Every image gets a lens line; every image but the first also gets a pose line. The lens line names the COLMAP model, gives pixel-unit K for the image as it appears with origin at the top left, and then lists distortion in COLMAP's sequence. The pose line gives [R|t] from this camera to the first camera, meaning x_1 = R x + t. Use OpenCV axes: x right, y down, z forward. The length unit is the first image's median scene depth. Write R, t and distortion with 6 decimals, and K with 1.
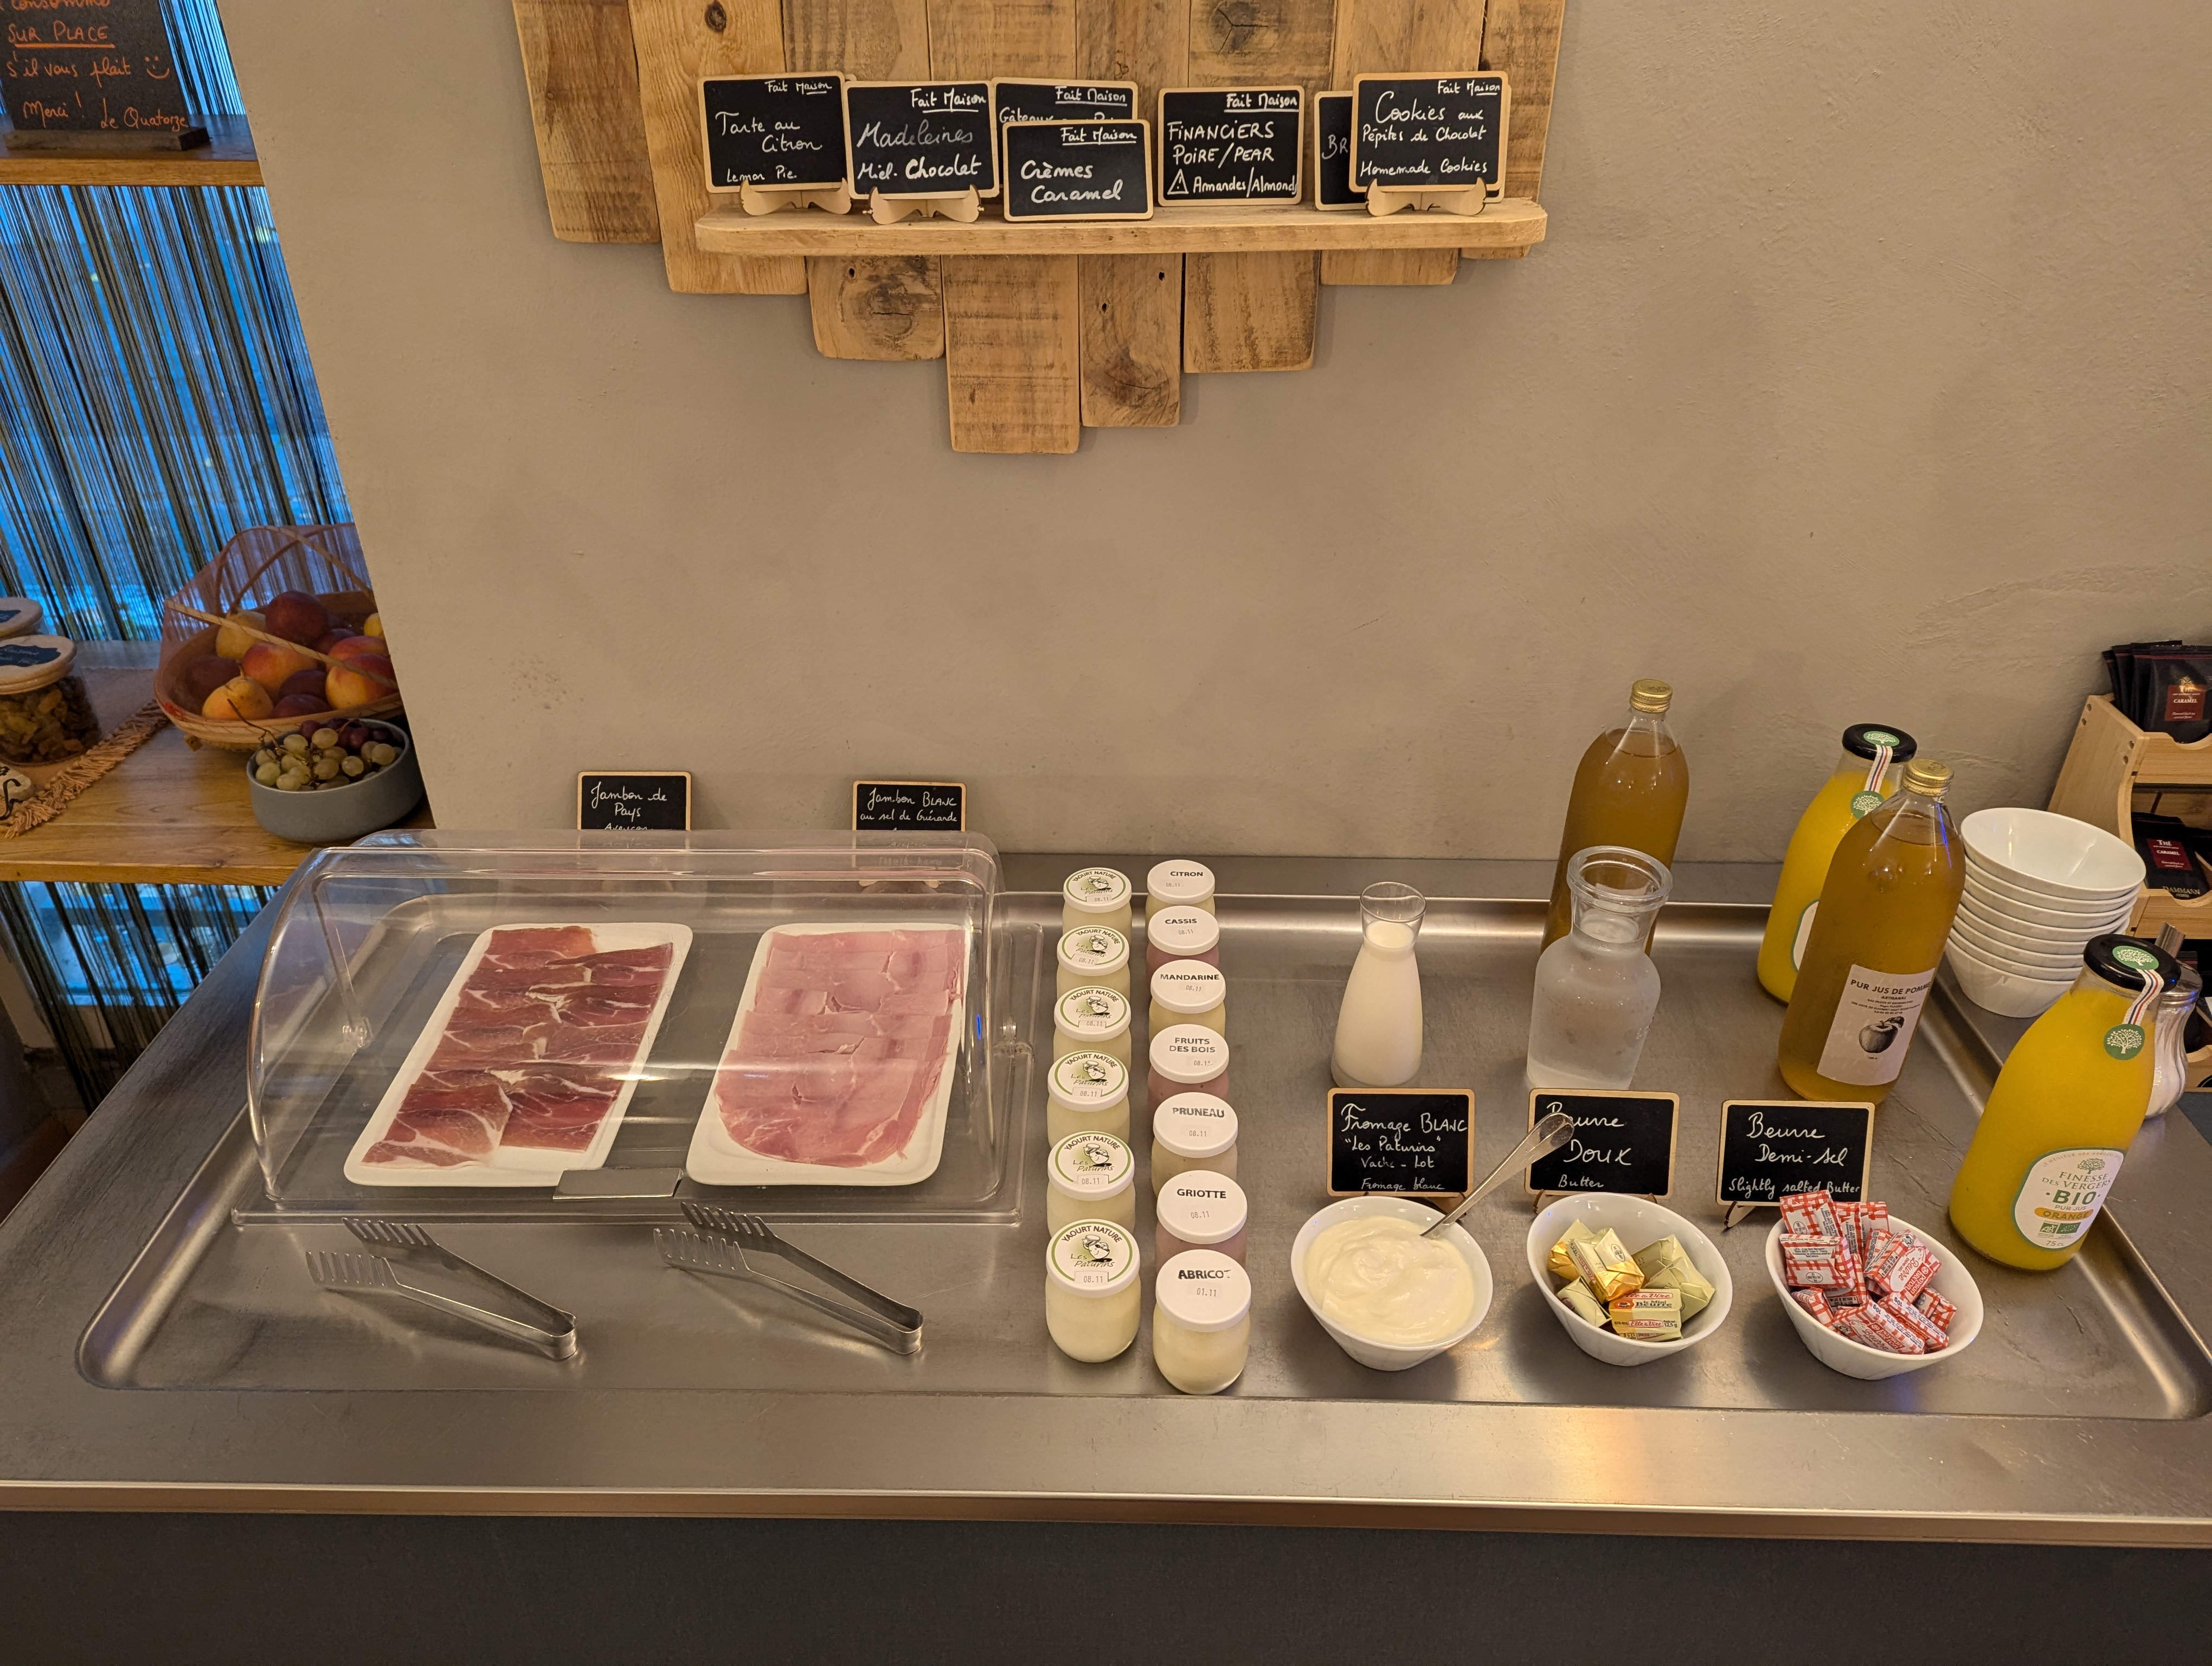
lens RADIAL K [[1565.7, 0, 1106.0], [0, 1565.7, 833.0], [0, 0, 1]] dist [0.003032, 0.001089]
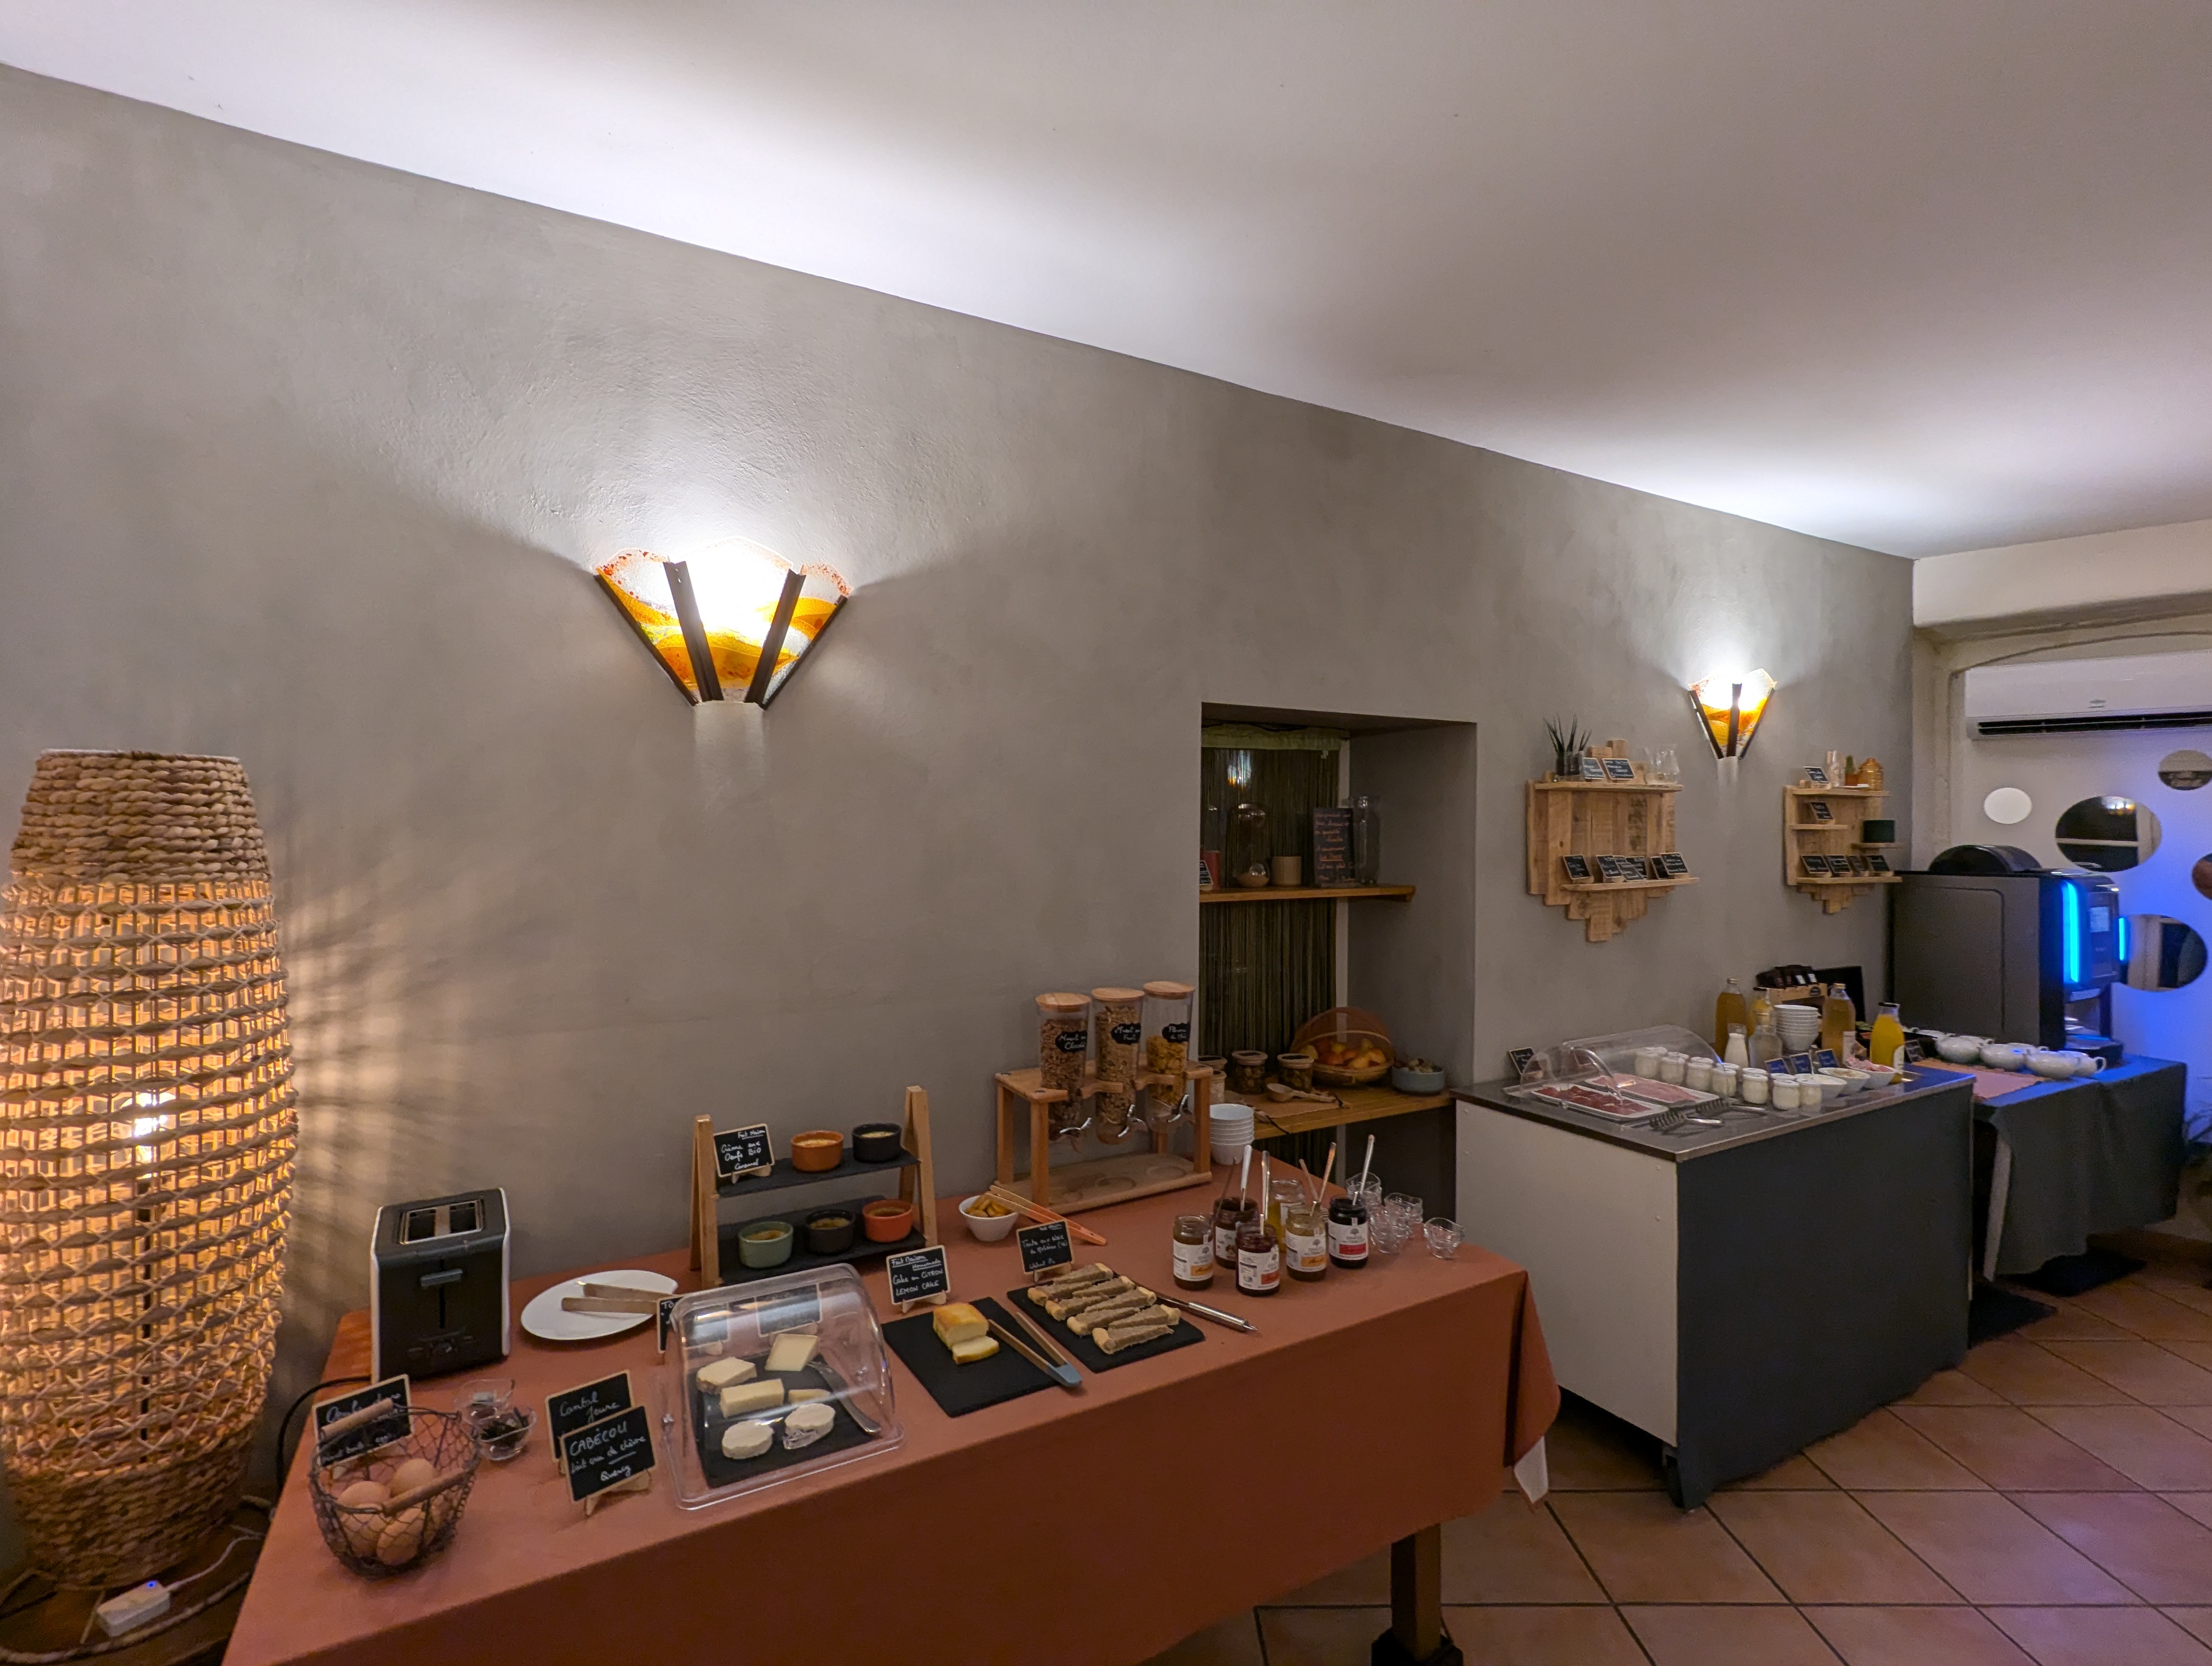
lens RADIAL K [[1042.5, 0, 1101.7], [0, 1042.5, 829.4], [0, 0, 1]] dist [0.003834, -0.005964]
pose [[0.861776, -0.000696, 0.507288, -2.545769], [0.268770, 0.848738, -0.455419, 0.390382], [-0.430238, 0.528813, 0.731609, -0.555001]]
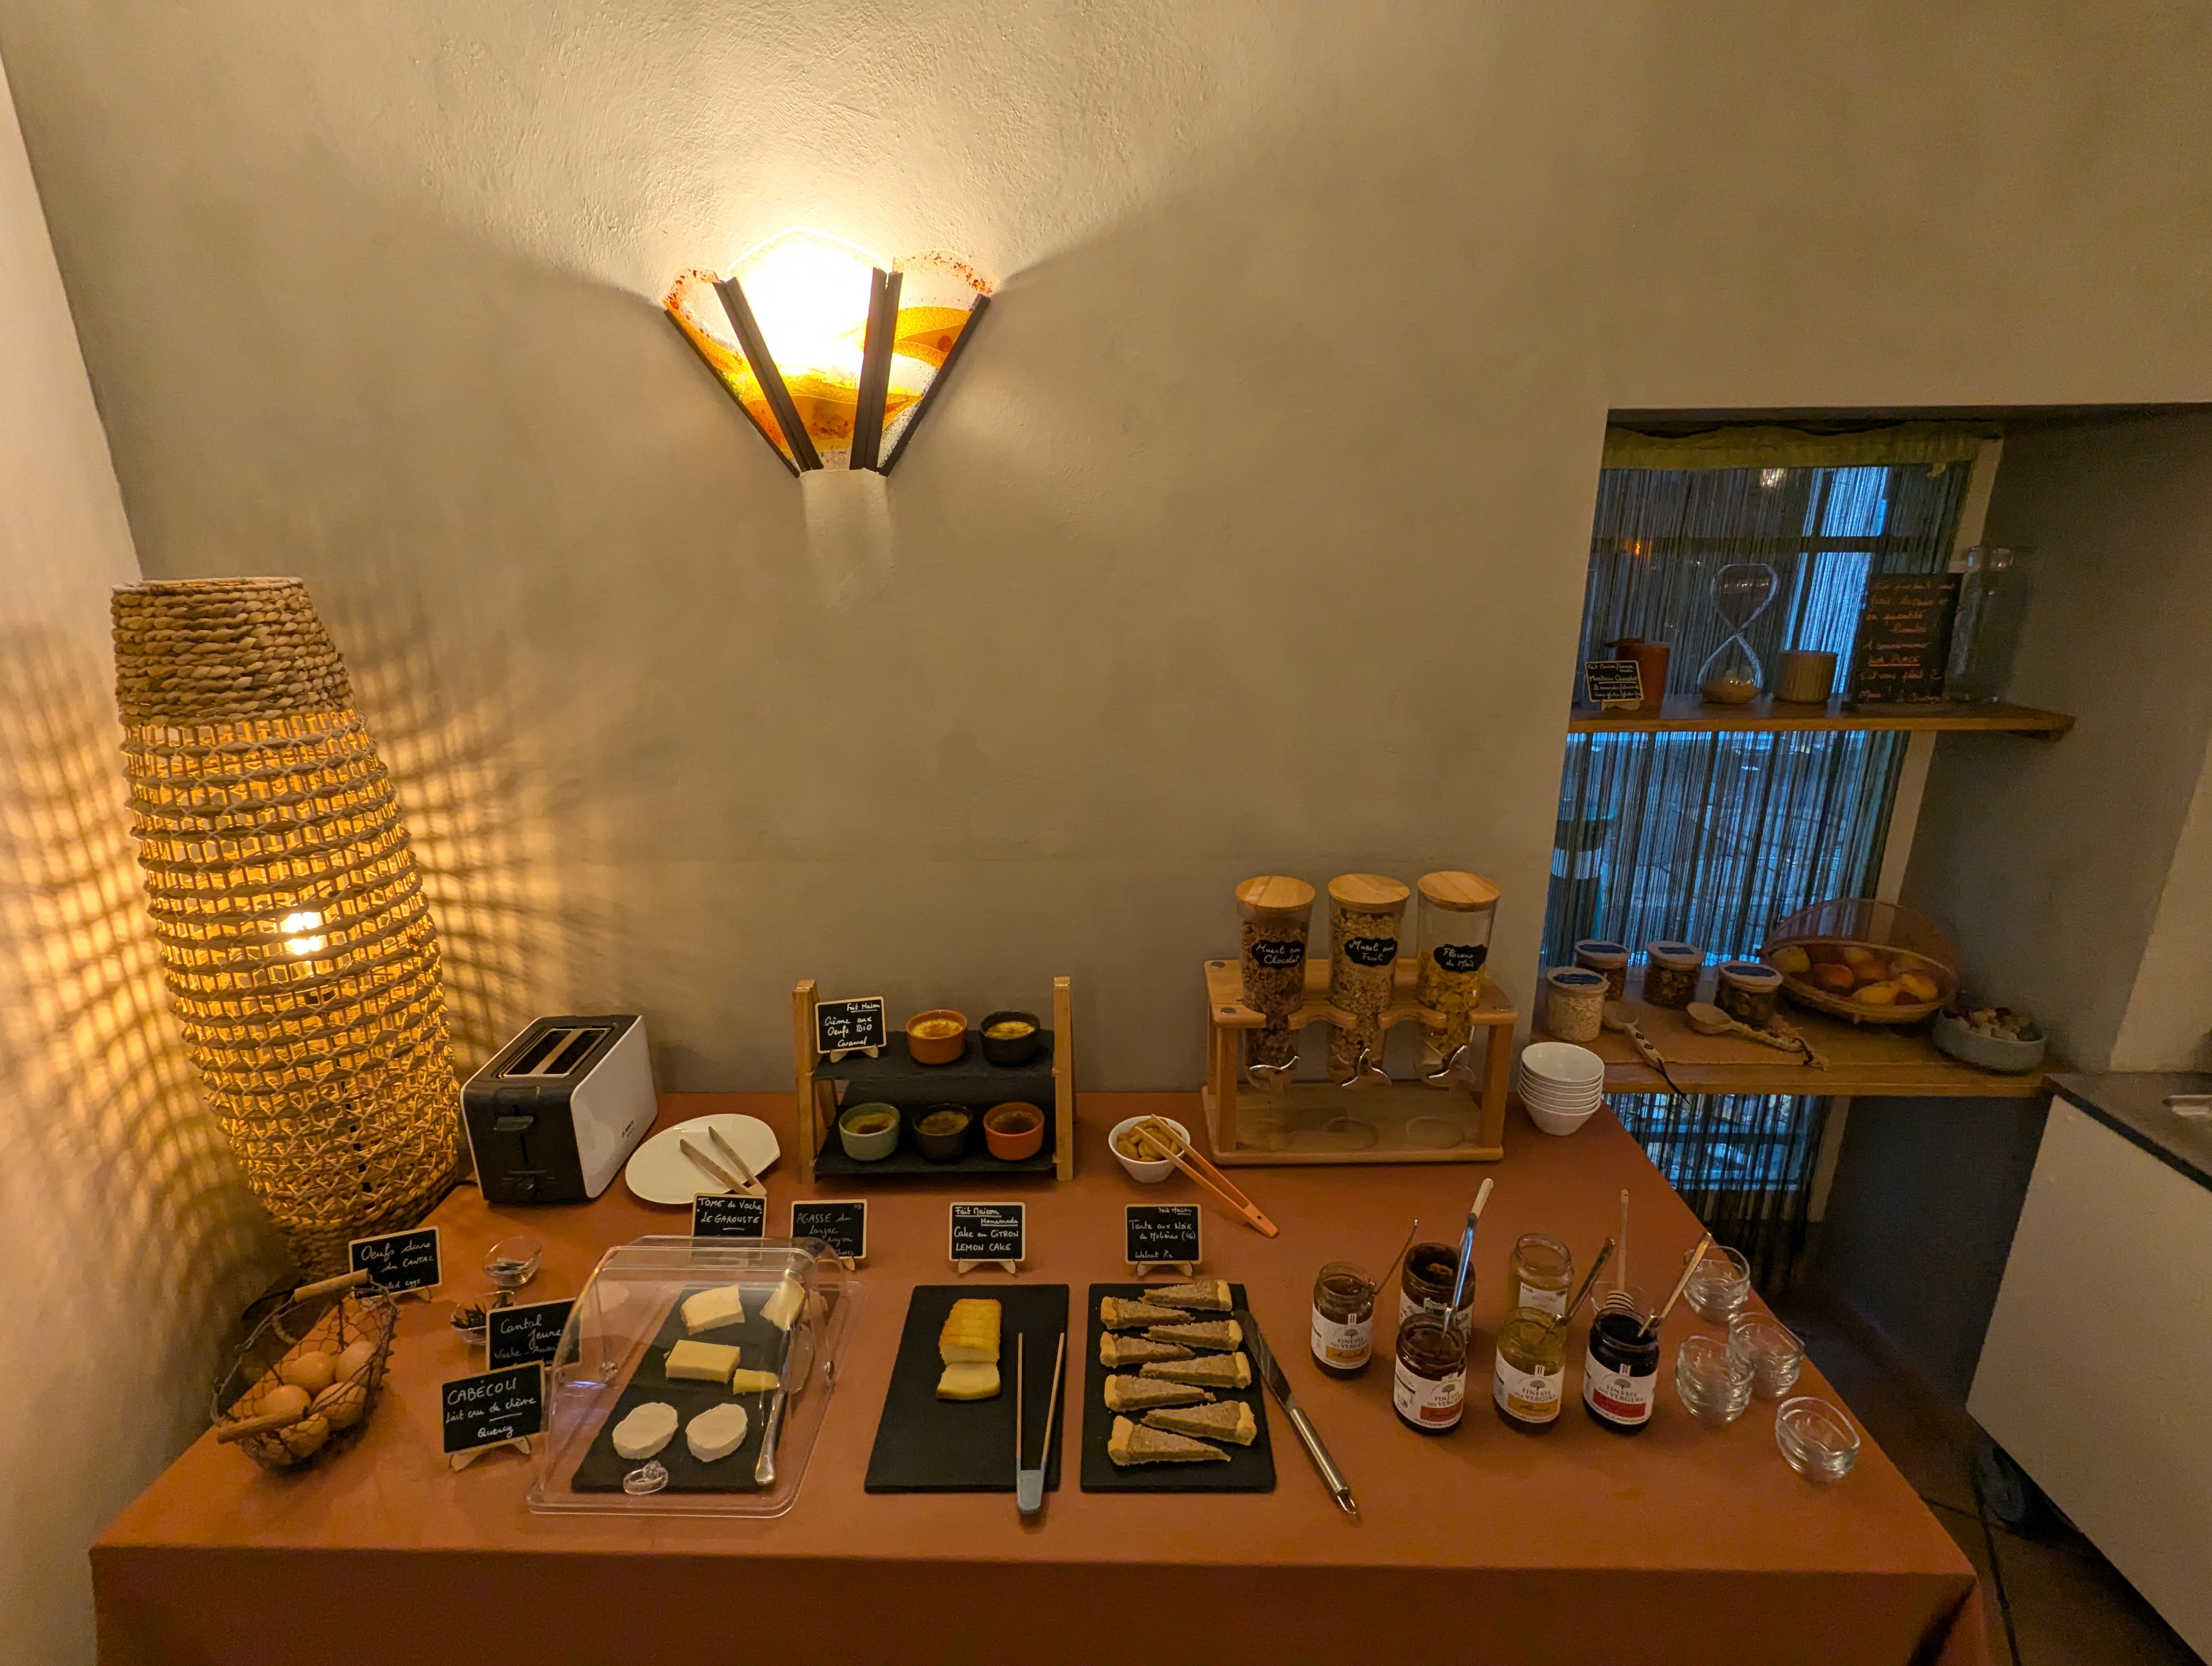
lens RADIAL K [[1042.5, 0, 1101.7], [0, 1042.5, 829.4], [0, 0, 1]] dist [0.003834, -0.005964]
pose [[0.999876, -0.008194, -0.013469, -1.889393], [0.004251, 0.962799, -0.270185, 0.072833], [0.015182, 0.270095, 0.962714, -0.294372]]
